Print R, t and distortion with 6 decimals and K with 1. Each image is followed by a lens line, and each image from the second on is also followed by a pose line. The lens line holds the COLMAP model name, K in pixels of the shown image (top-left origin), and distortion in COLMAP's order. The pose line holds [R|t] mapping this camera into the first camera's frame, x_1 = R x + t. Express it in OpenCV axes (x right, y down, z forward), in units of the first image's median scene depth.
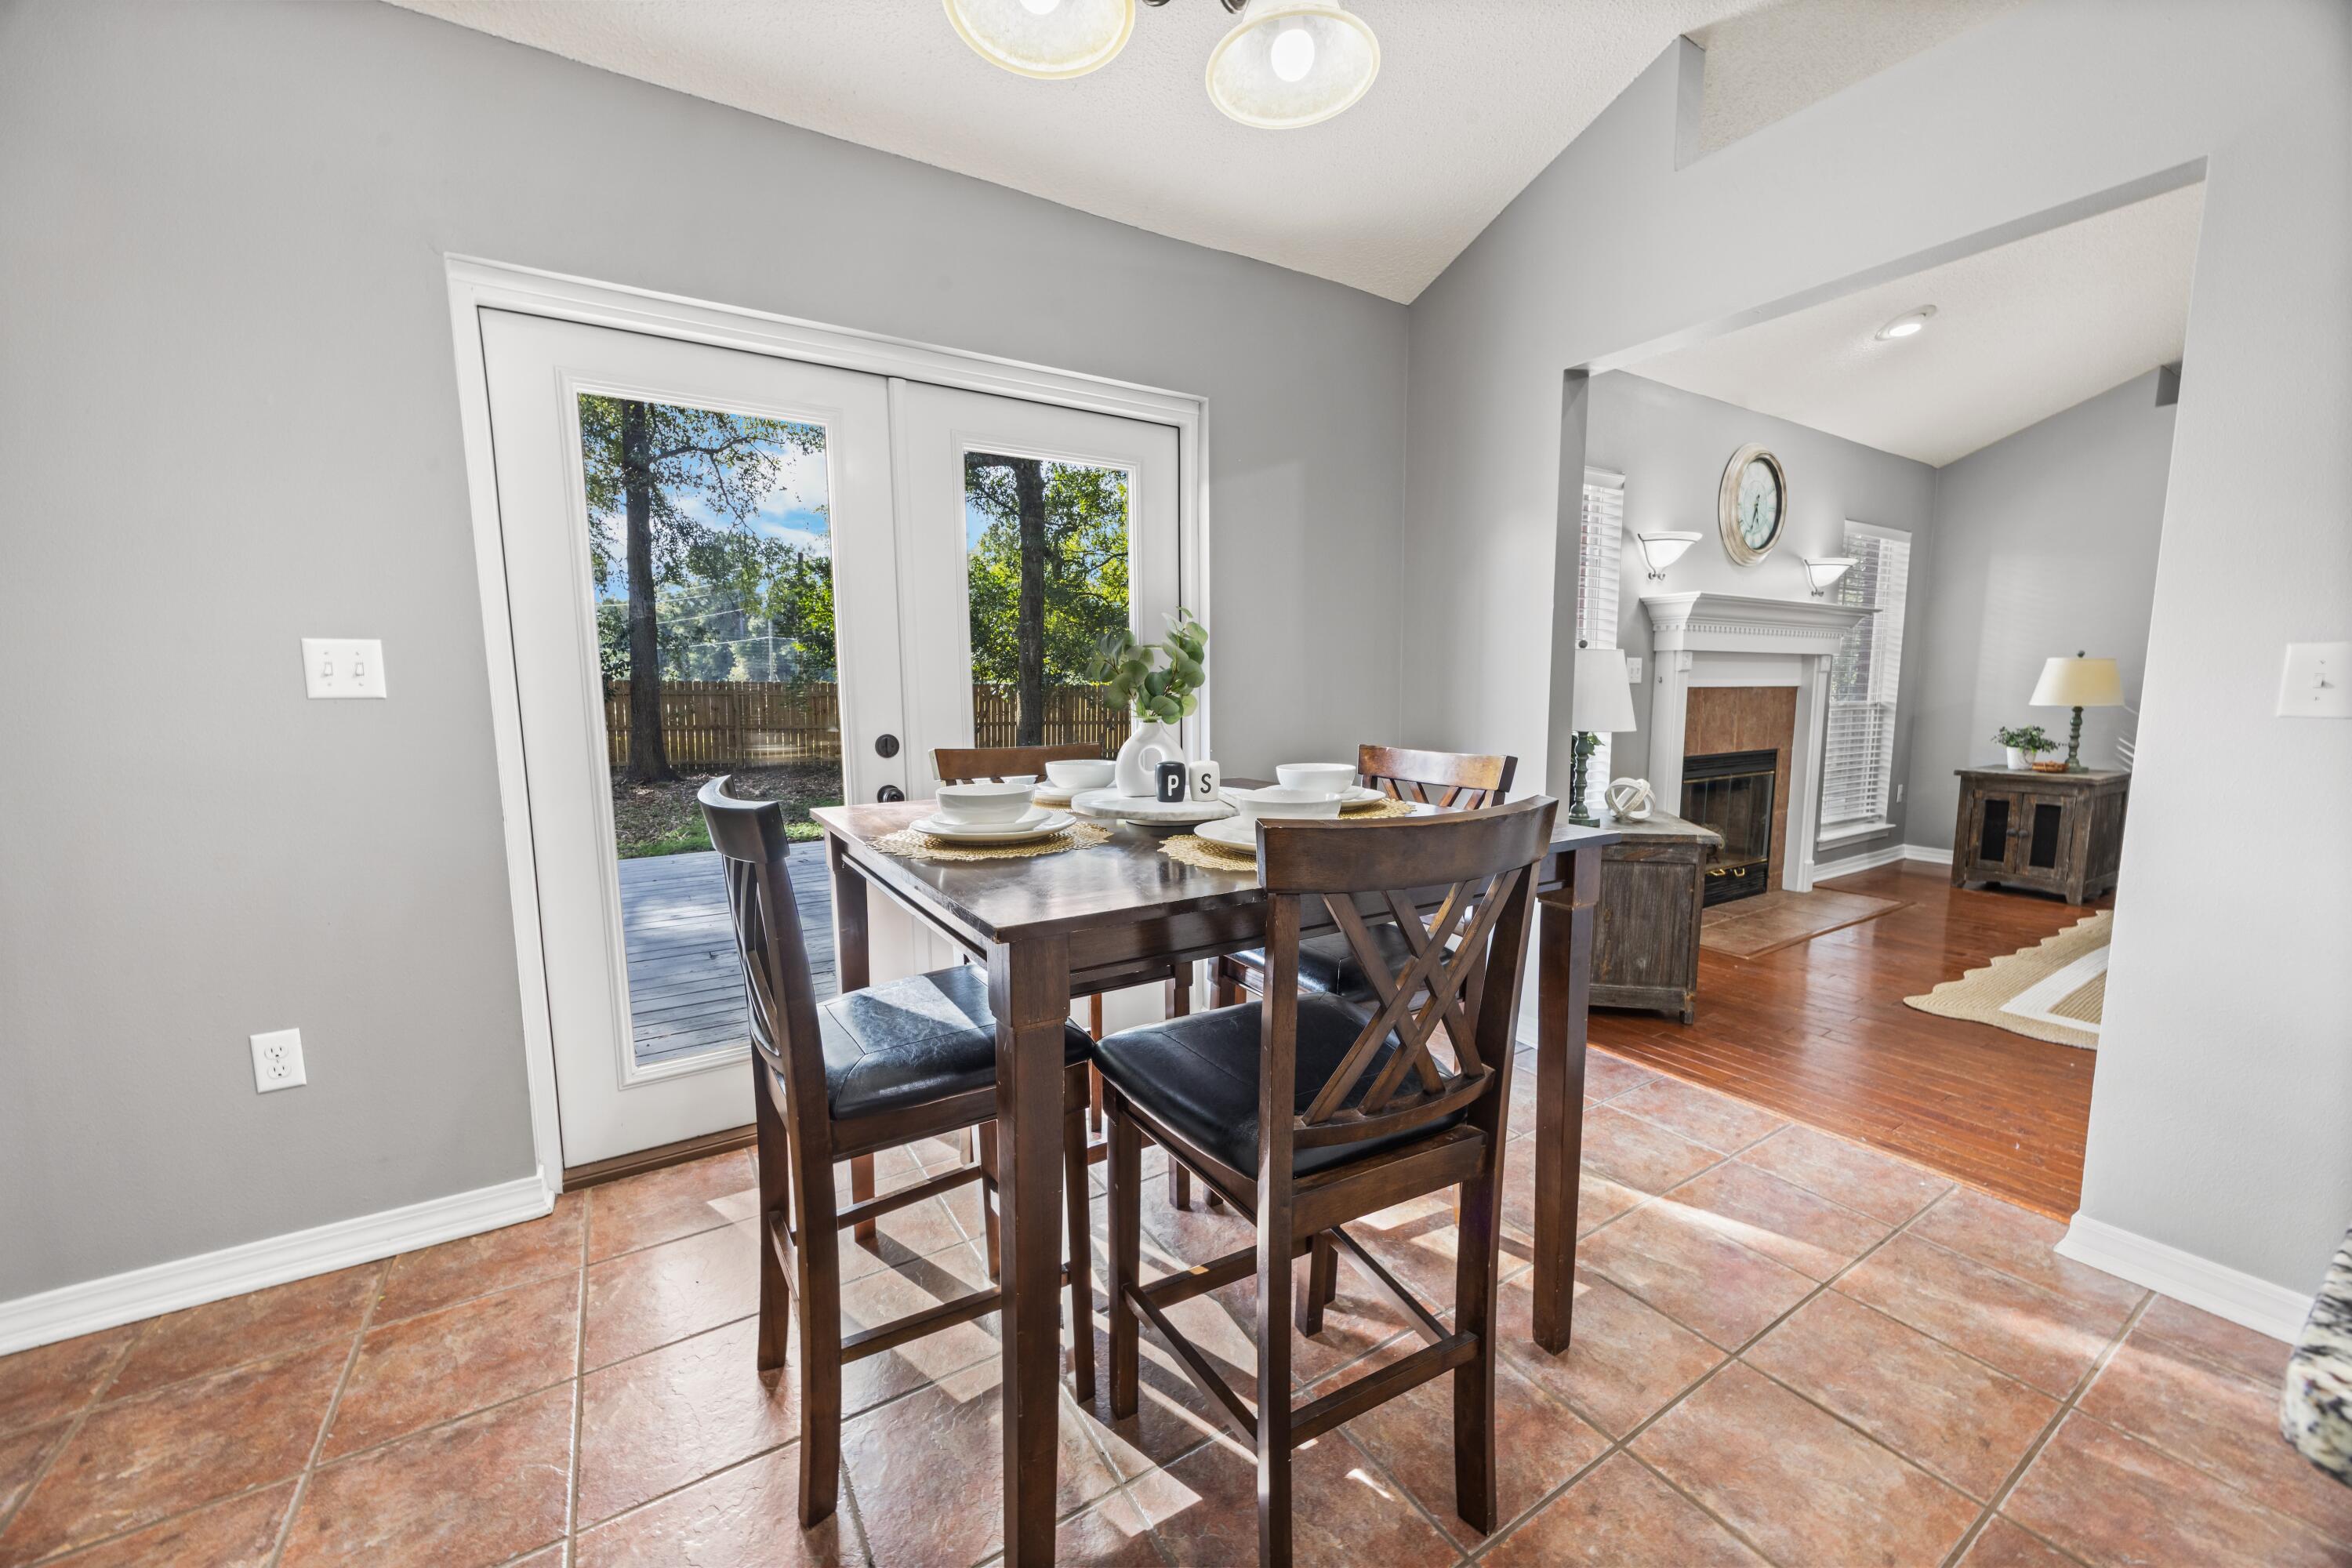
lens RADIAL K [[895.9, 0, 1143.0], [0, 895.9, 792.6], [0, 0, 1]] dist [-0.005944, 0.000231]
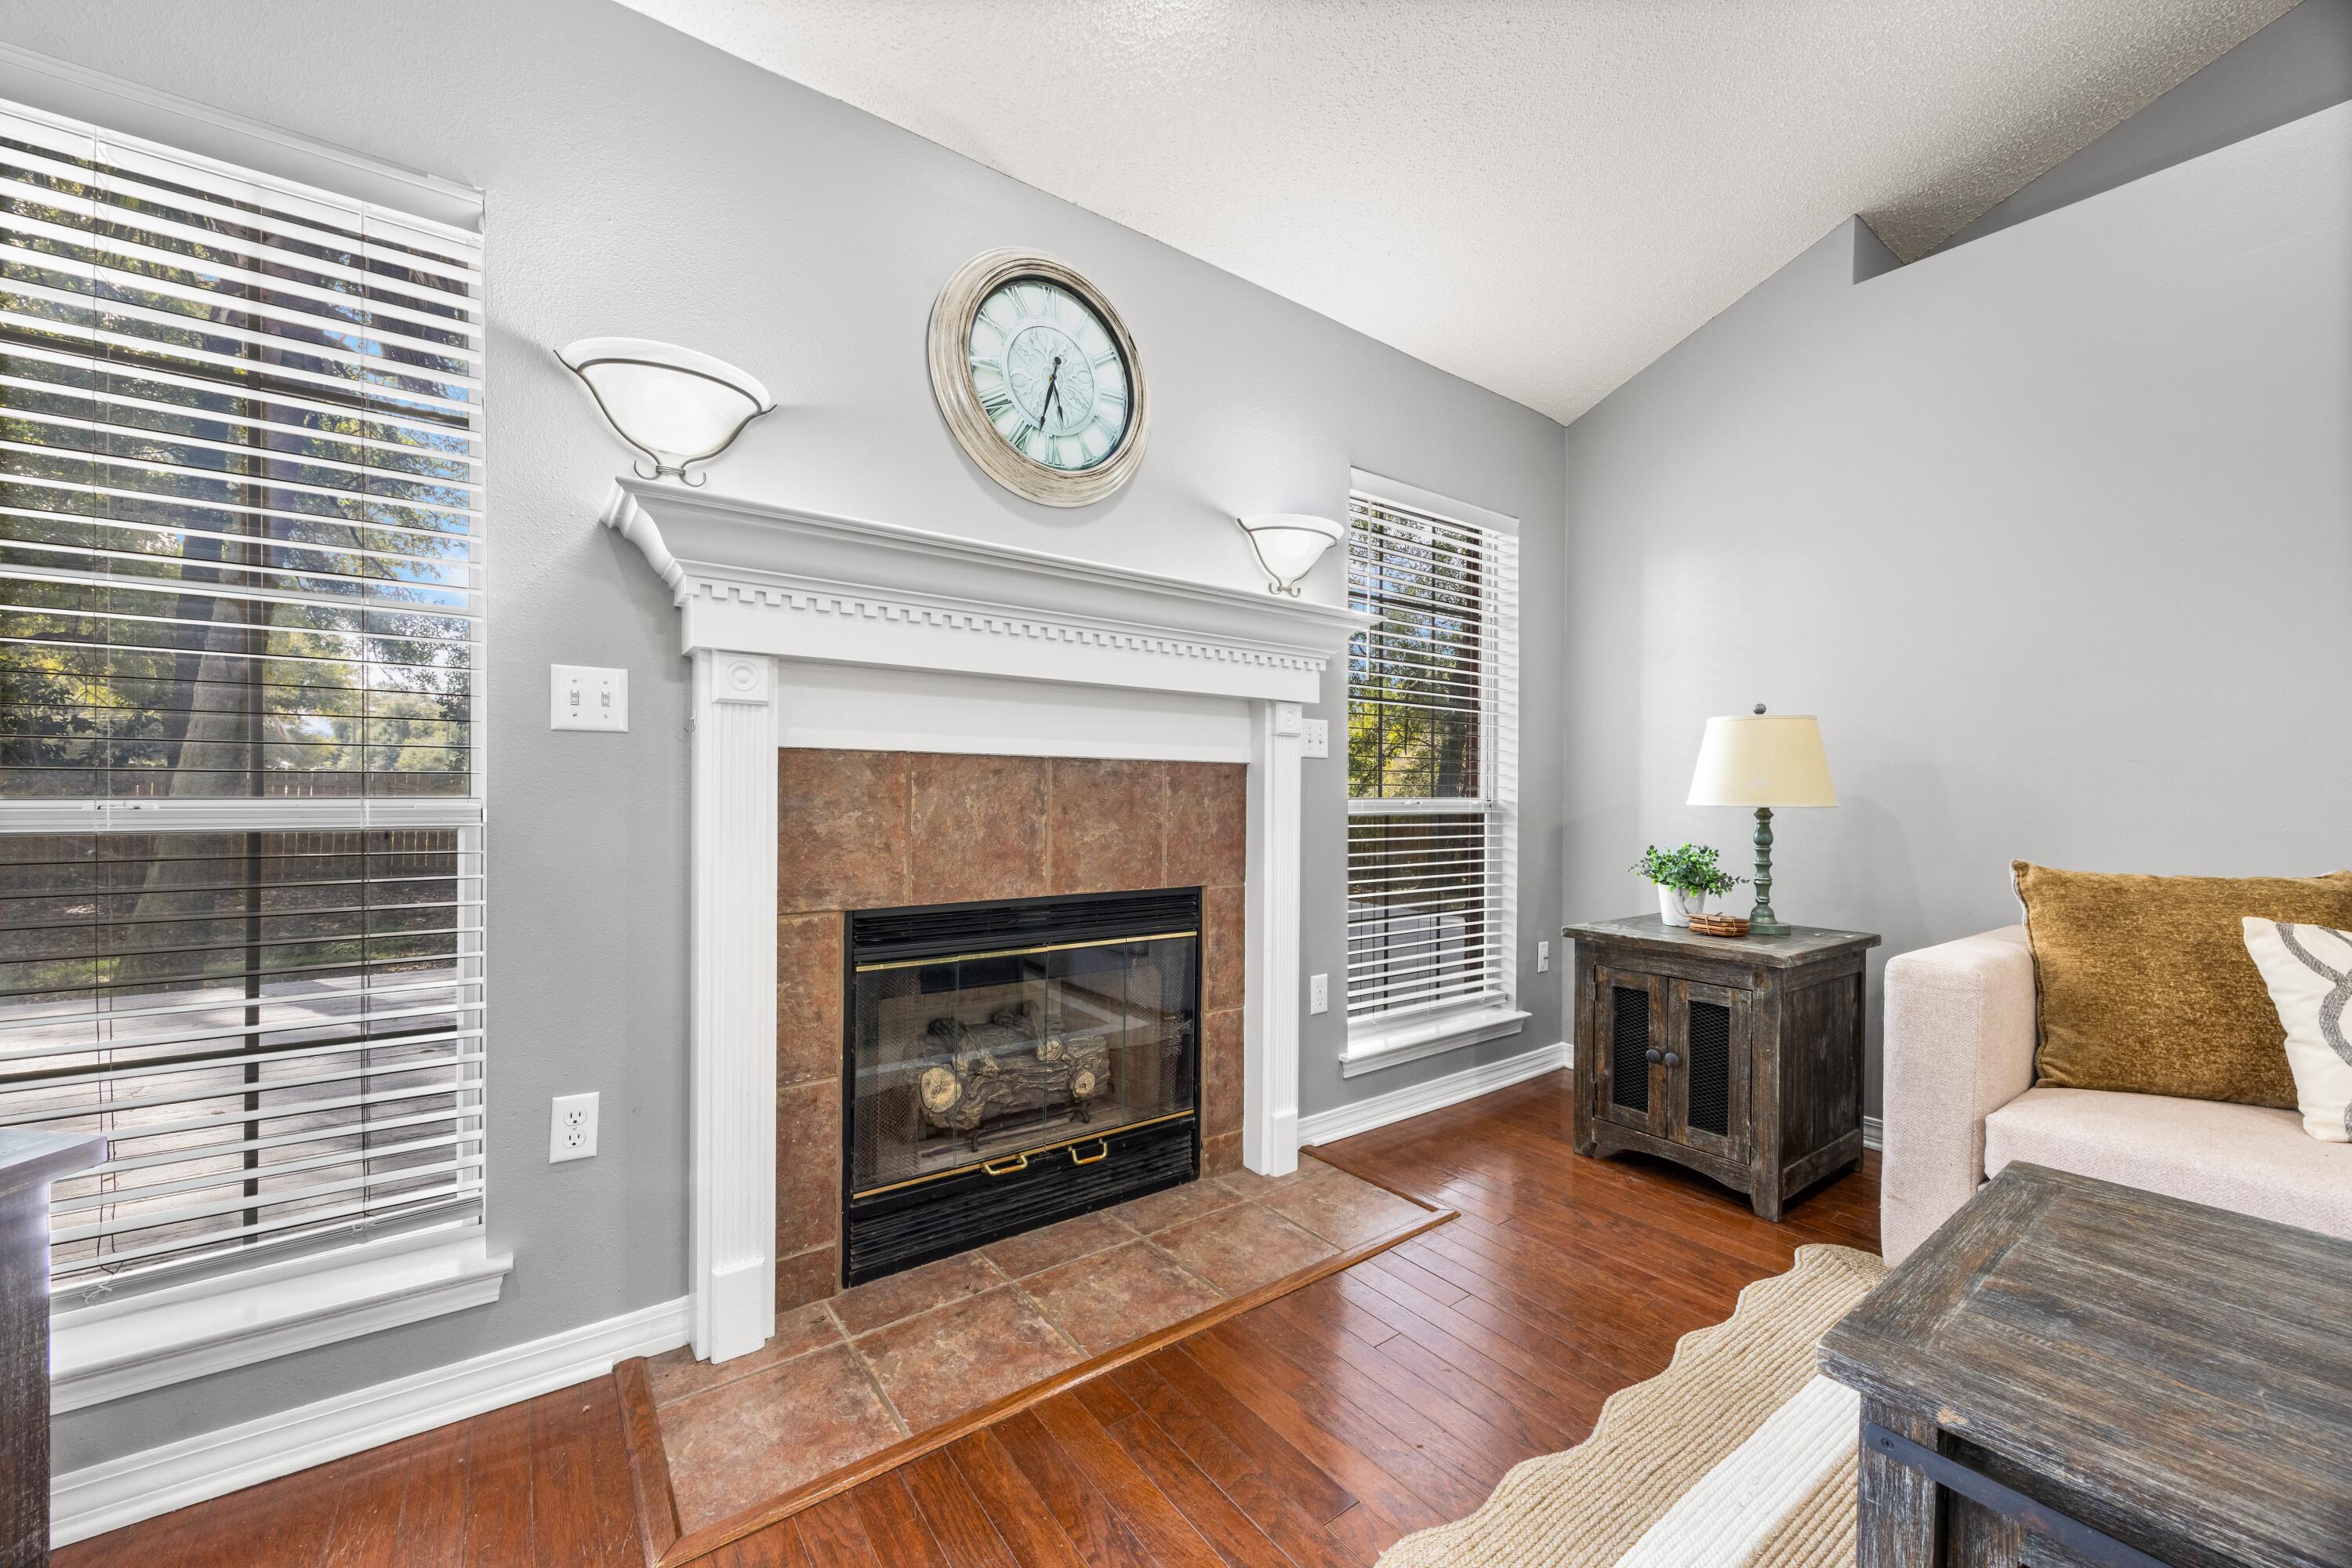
lens RADIAL K [[895.9, 0, 1160.7], [0, 895.9, 805.9], [0, 0, 1]] dist [-0.005944, 0.000231]
pose [[0.996898, 0.011954, 0.077794, 0.653503], [-0.003792, 0.994546, -0.104234, -0.041858], [-0.078616, 0.103616, 0.991506, 0.504423]]
